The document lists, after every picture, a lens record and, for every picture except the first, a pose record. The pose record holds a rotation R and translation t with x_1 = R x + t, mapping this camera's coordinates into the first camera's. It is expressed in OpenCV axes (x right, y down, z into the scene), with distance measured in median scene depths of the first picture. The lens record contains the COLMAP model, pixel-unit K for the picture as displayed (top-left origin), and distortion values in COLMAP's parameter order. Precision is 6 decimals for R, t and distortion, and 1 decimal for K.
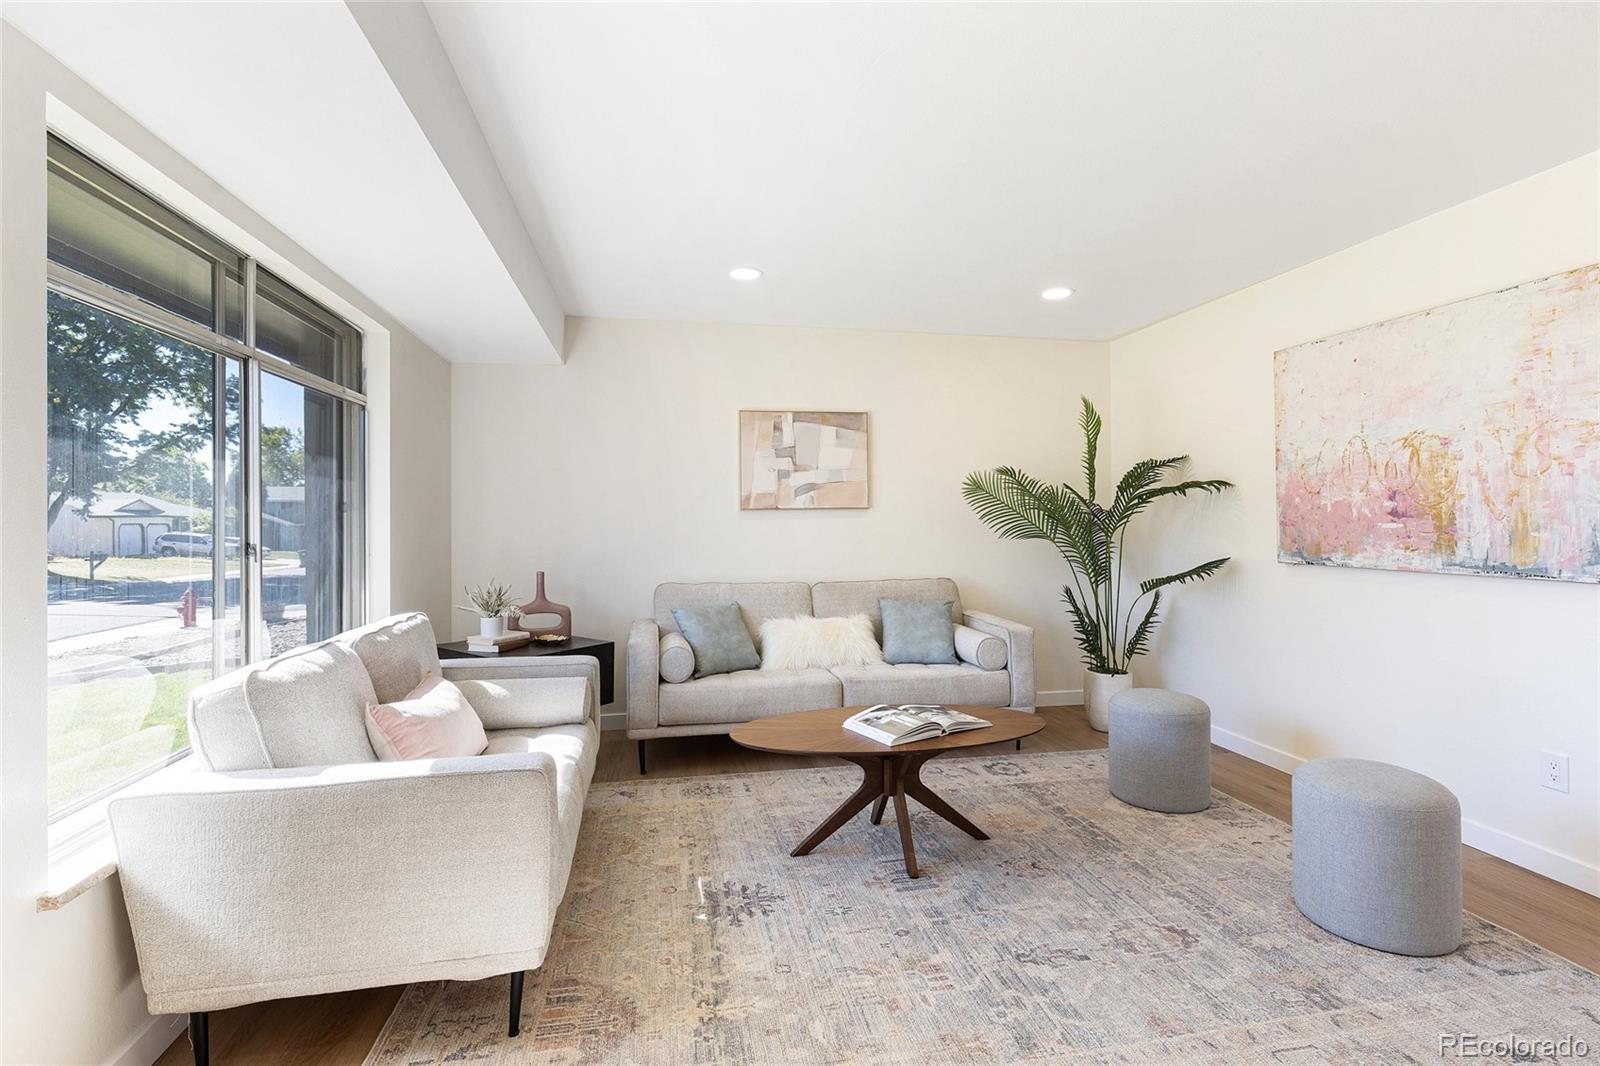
lens RADIAL K [[737.7, 0, 805.0], [0, 737.7, 519.1], [0, 0, 1]] dist [0.006136, -0.002603]
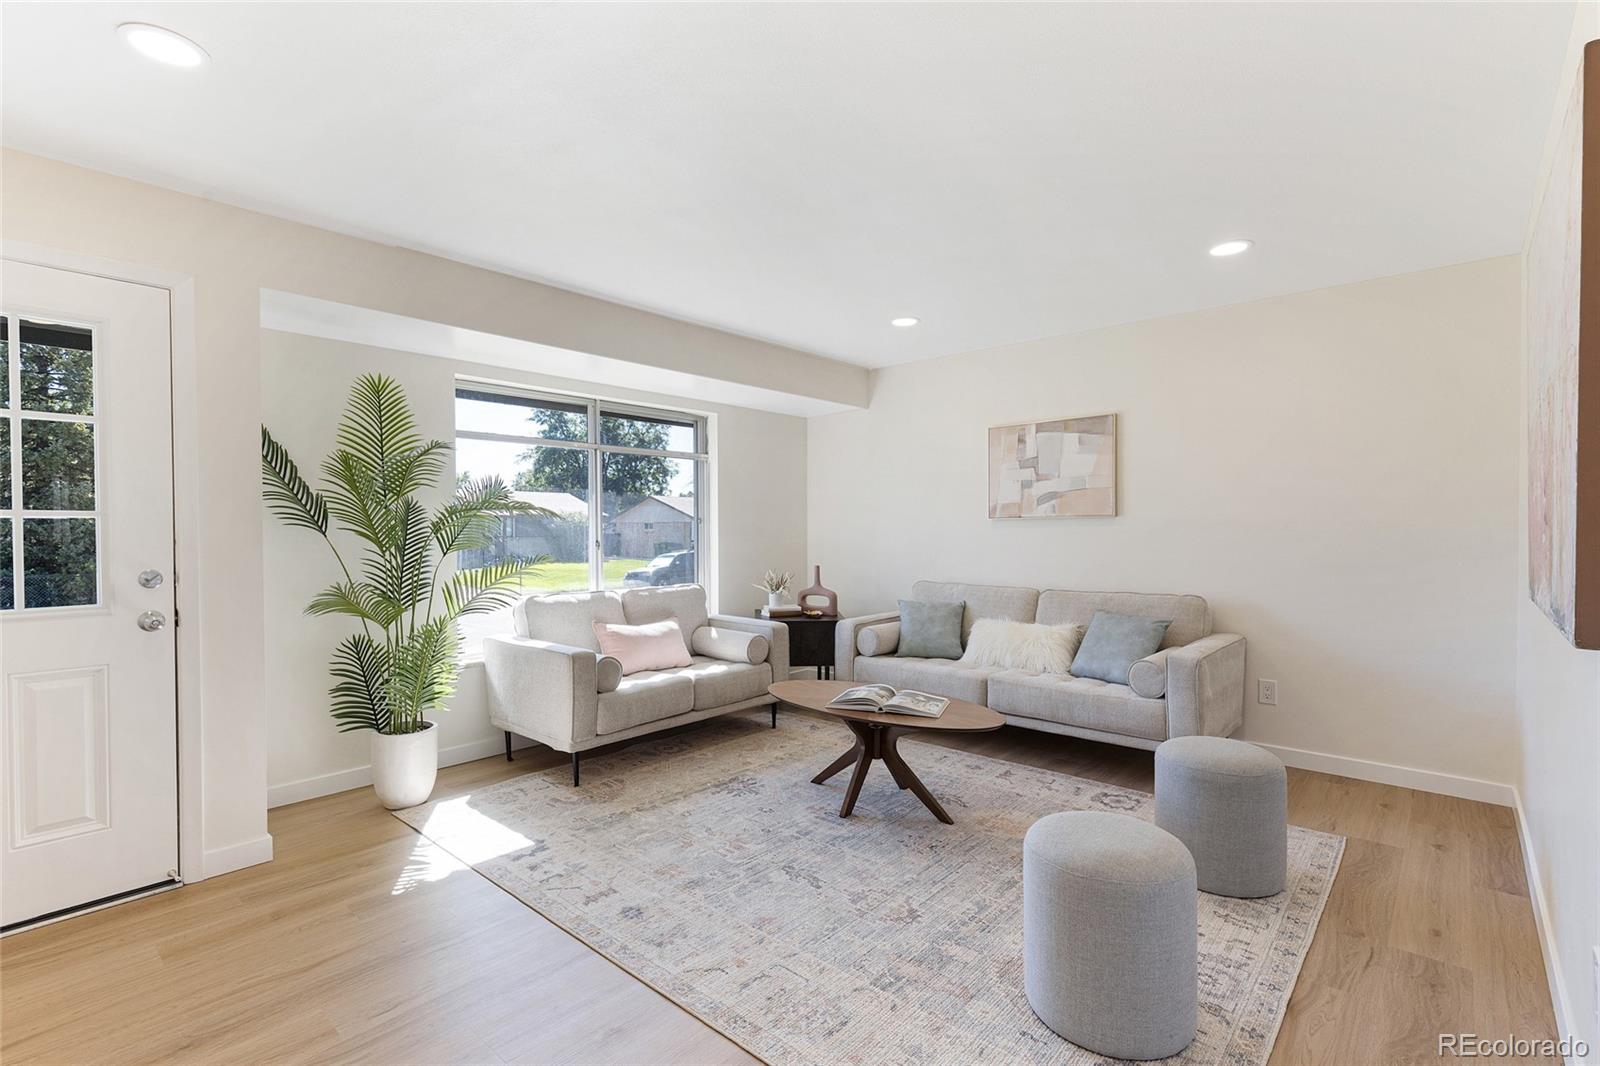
lens RADIAL K [[737.7, 0, 803.8], [0, 737.7, 542.8], [0, 0, 1]] dist [0.006136, -0.002603]
pose [[0.605070, 0.015881, -0.796014, 0.777491], [0.002530, 0.999758, 0.021869, -0.002346], [0.796168, -0.015246, 0.604883, 0.145383]]
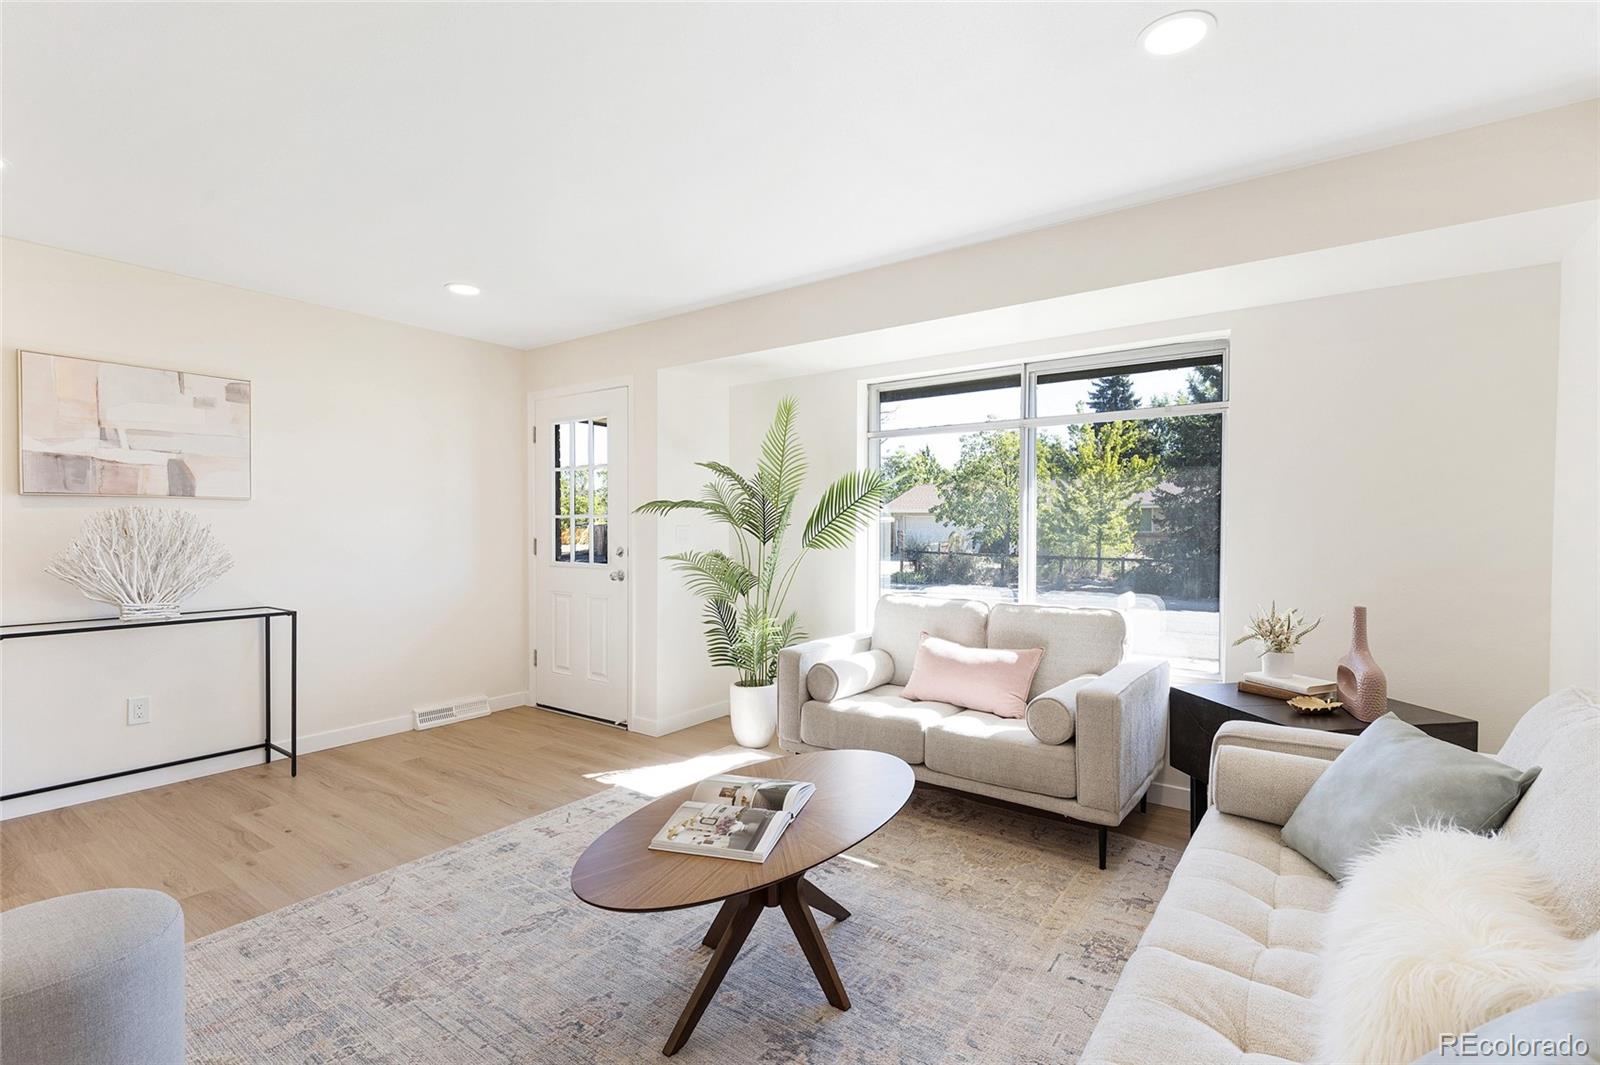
lens RADIAL K [[737.7, 0, 804.4], [0, 737.7, 529.0], [0, 0, 1]] dist [0.006136, -0.002603]
pose [[-0.737341, 0.005077, -0.675502, 0.457205], [0.000411, 0.999975, 0.007067, -0.000865], [0.675521, 0.004933, -0.737324, 1.216997]]
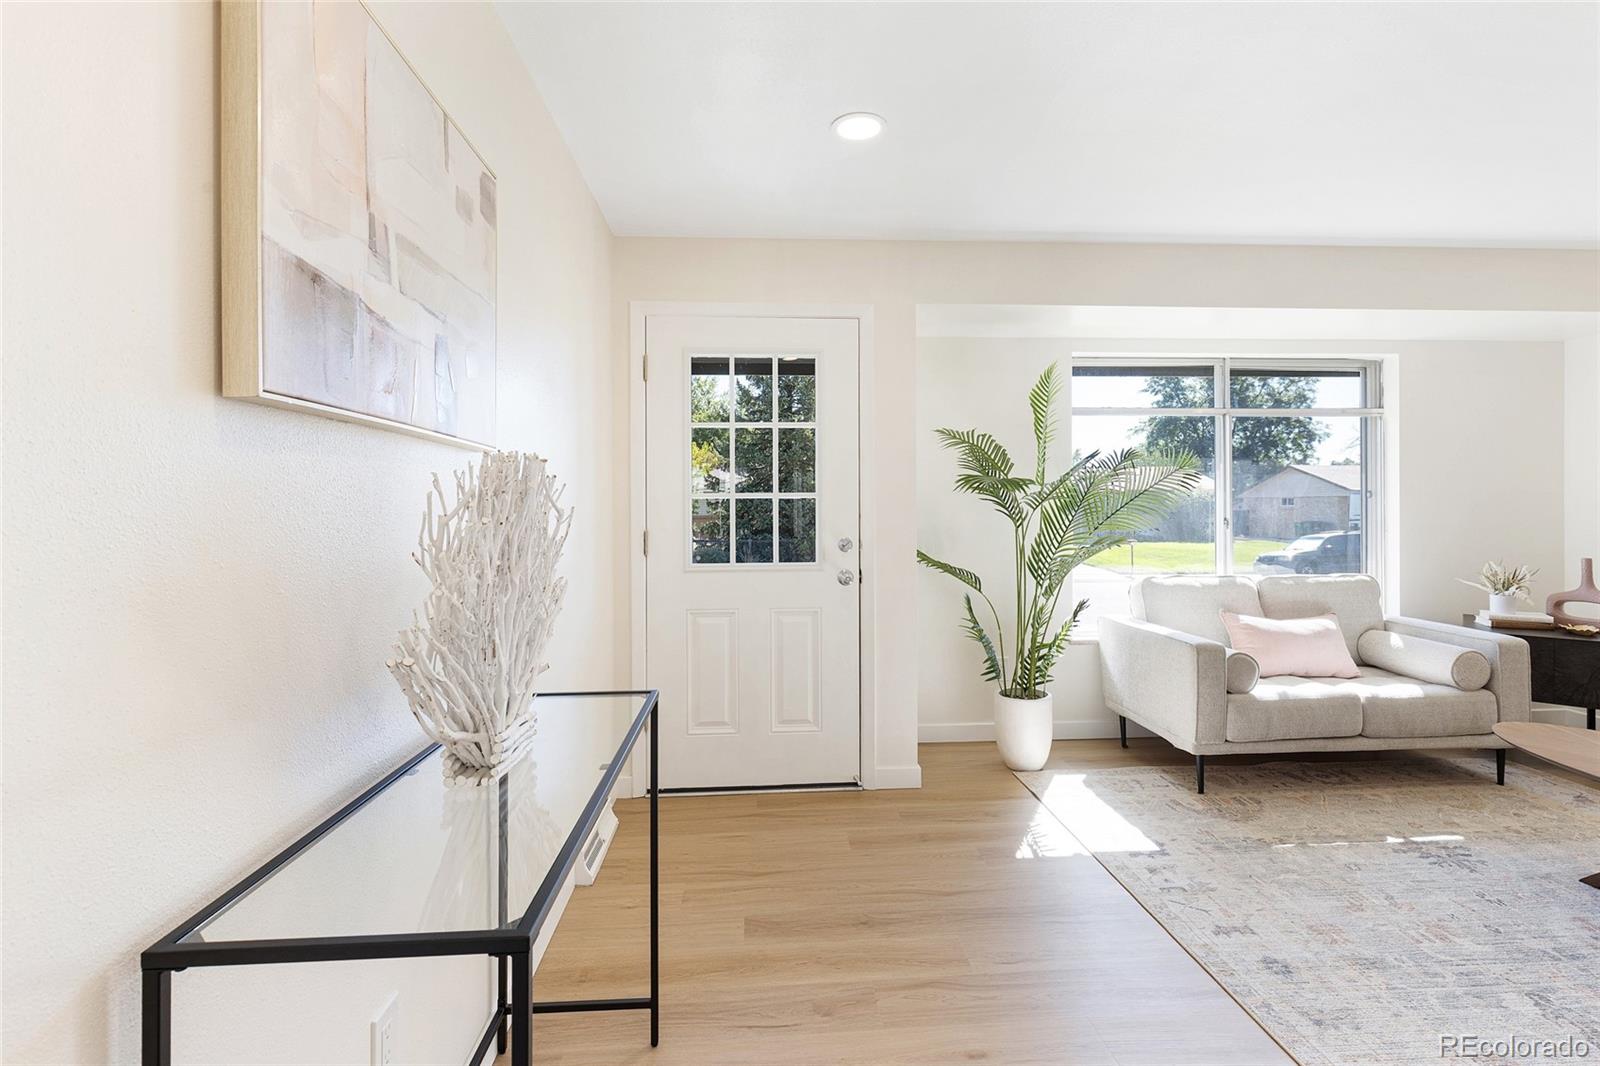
lens RADIAL K [[737.7, 0, 798.0], [0, 737.7, 506.7], [0, 0, 1]] dist [0.006136, -0.002603]
pose [[-0.135788, 0.001229, -0.990737, 0.753543], [0.007403, 0.999973, 0.000226, -0.001961], [0.990710, -0.007304, -0.135793, 0.142031]]
